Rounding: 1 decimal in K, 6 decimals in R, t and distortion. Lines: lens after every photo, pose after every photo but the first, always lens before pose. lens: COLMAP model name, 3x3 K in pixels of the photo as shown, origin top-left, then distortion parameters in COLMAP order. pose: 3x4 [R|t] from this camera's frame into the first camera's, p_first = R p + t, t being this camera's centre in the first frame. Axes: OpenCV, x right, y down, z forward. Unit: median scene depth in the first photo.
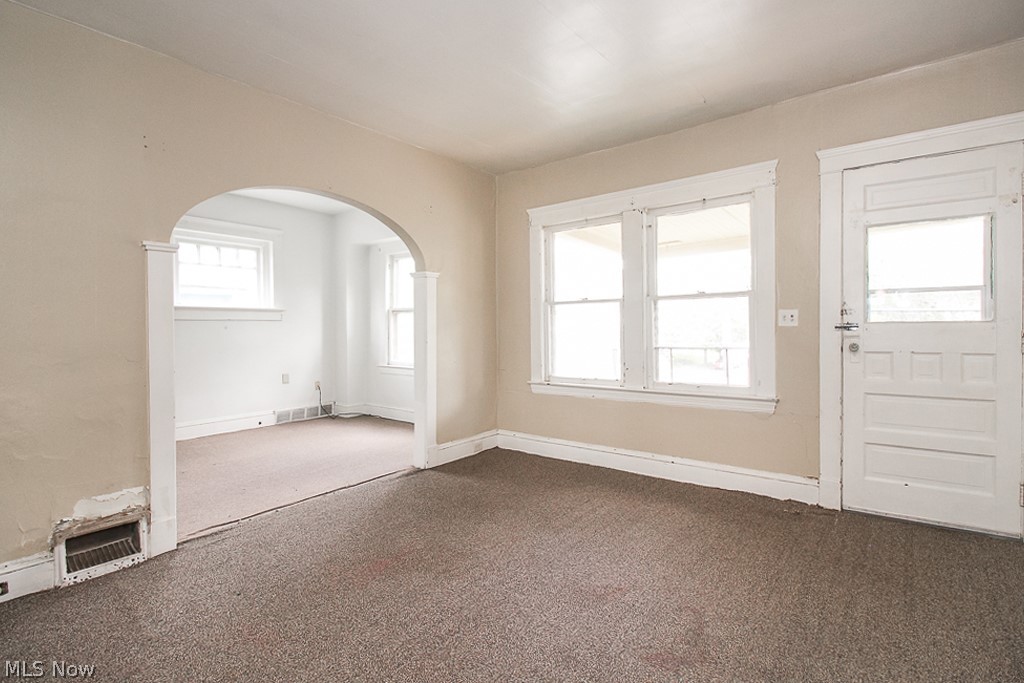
lens RADIAL K [[486.7, 0, 504.4], [0, 486.7, 333.7], [0, 0, 1]] dist [0.001039, -0.000349]
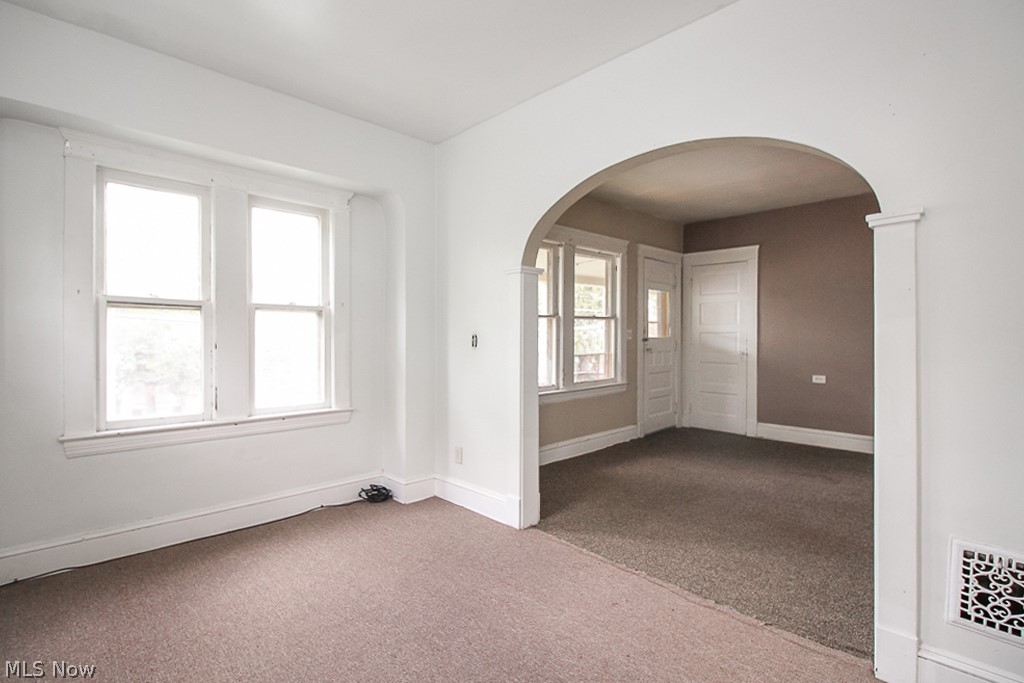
lens RADIAL K [[486.7, 0, 504.6], [0, 486.7, 343.4], [0, 0, 1]] dist [0.001039, -0.000349]
pose [[0.146260, -0.004925, 0.989234, -1.136558], [0.013307, 0.999907, 0.003010, -0.011379], [-0.989157, 0.012723, 0.146312, 1.135859]]
